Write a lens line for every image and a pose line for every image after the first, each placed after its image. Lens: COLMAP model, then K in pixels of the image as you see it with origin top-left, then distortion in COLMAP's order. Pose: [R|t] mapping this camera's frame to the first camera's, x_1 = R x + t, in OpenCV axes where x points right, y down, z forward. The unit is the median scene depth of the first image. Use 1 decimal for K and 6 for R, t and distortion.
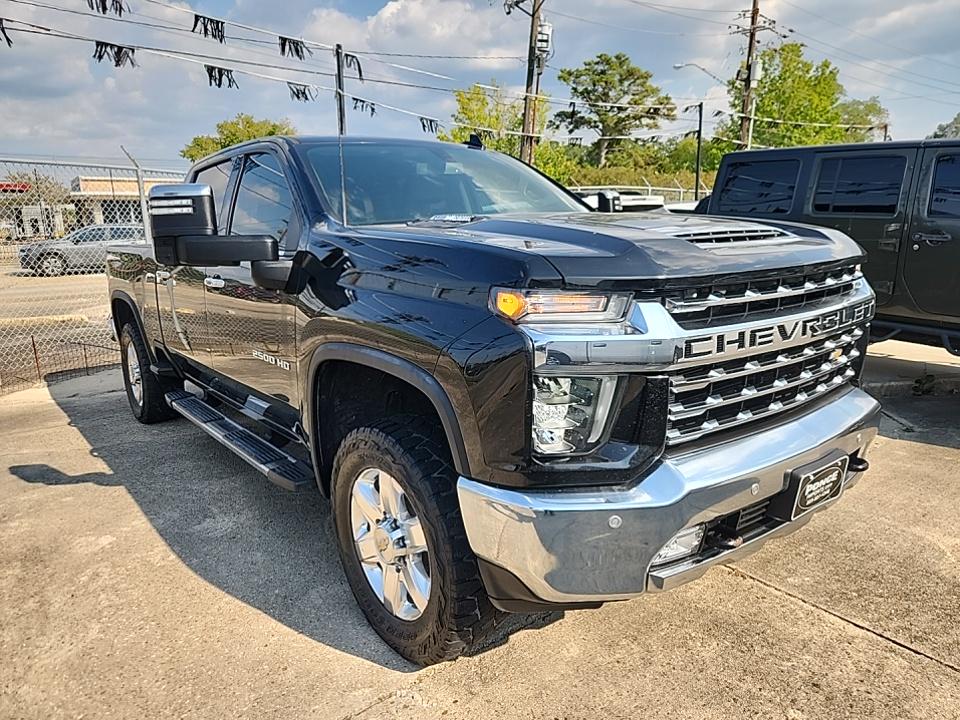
lens RADIAL K [[664.7, 0, 482.0], [0, 664.7, 323.3], [0, 0, 1]] dist [0.052652, -0.051568]
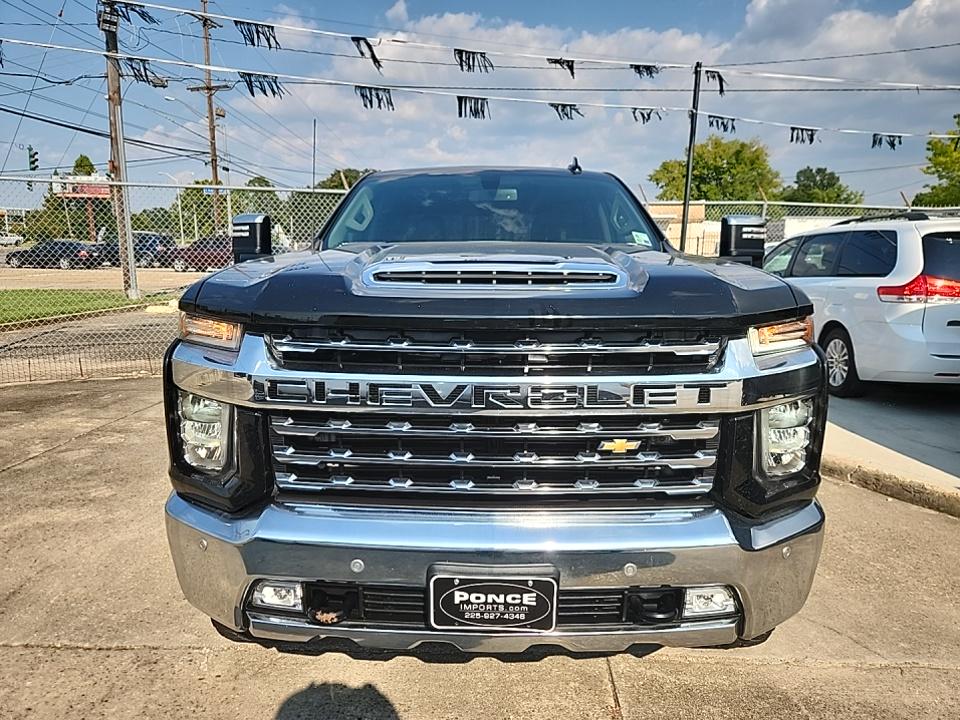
lens RADIAL K [[664.7, 0, 482.0], [0, 664.7, 323.3], [0, 0, 1]] dist [0.052652, -0.051568]
pose [[0.762542, 0.100245, -0.639125, 0.763322], [-0.118400, 0.992861, 0.014464, -0.069675], [0.636012, 0.064643, 0.768967, 0.303607]]
